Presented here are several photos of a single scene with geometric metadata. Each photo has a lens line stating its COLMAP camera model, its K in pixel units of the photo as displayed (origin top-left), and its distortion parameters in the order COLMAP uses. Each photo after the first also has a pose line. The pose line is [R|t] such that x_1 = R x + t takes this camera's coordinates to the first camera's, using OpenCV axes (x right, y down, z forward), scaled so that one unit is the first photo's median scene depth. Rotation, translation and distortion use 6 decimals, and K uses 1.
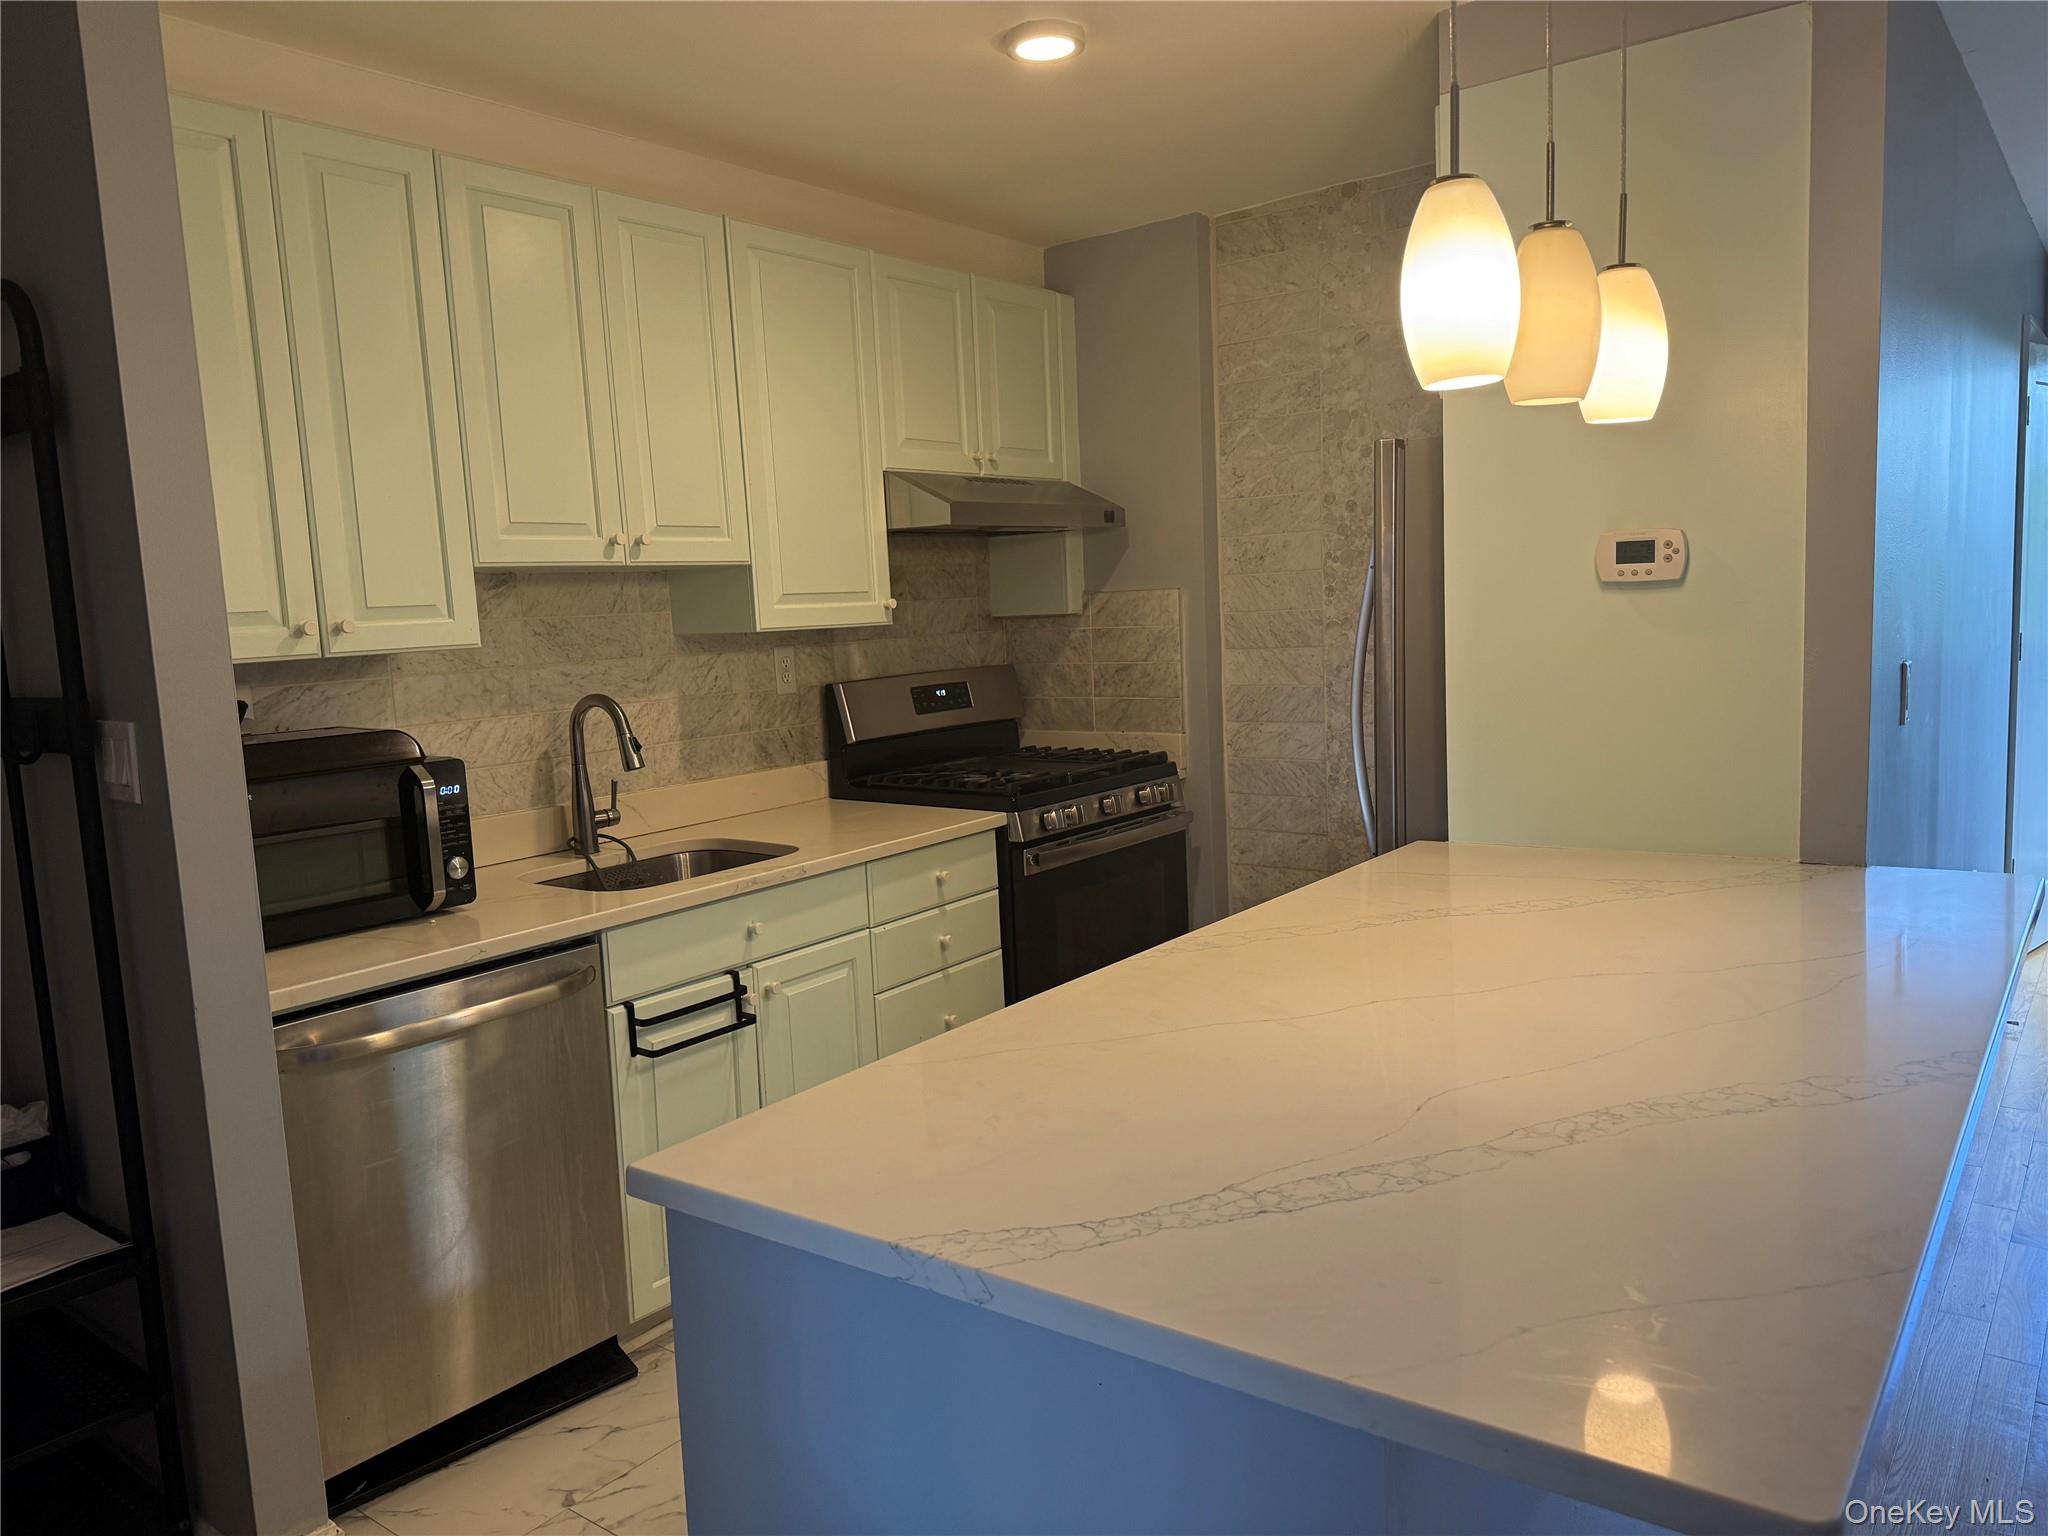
lens RADIAL K [[1452.3, 0, 1023.6], [0, 1452.3, 778.7], [0, 0, 1]] dist [0.176739, -0.365135]
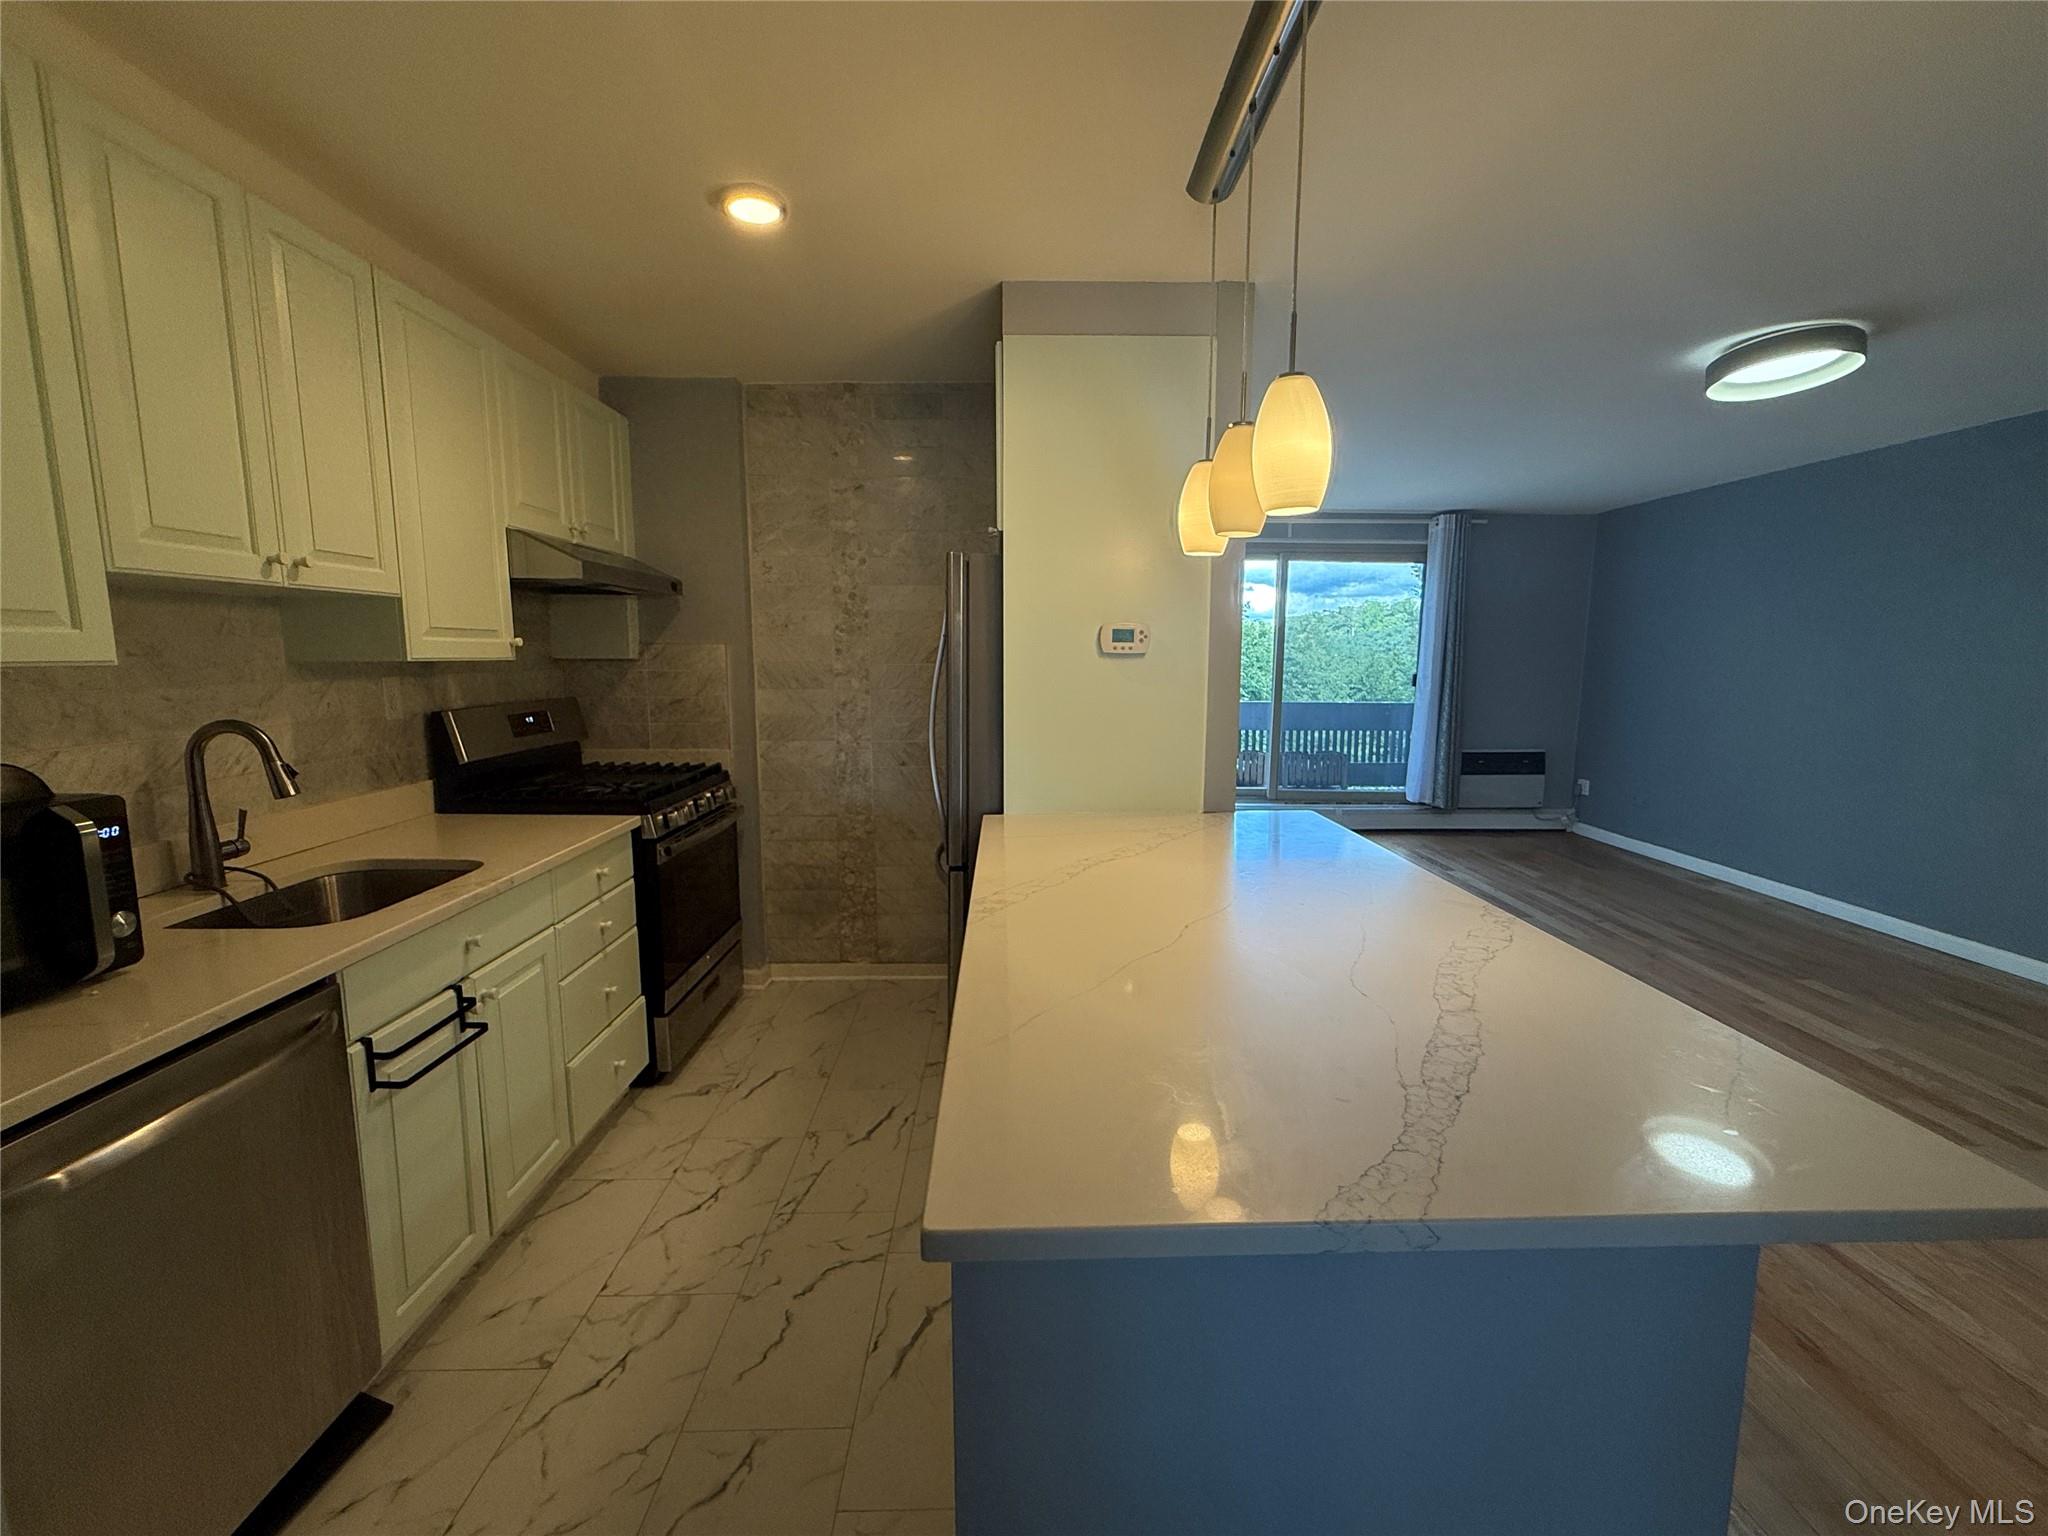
lens RADIAL K [[868.7, 0, 1024.0], [0, 868.7, 768.0], [0, 0, 1]] dist [0.000210, -0.000038]
pose [[0.778134, -0.033883, 0.627183, -0.222791], [0.038727, 0.999232, 0.005935, -0.008993], [-0.626903, 0.019670, 0.778849, 0.221650]]
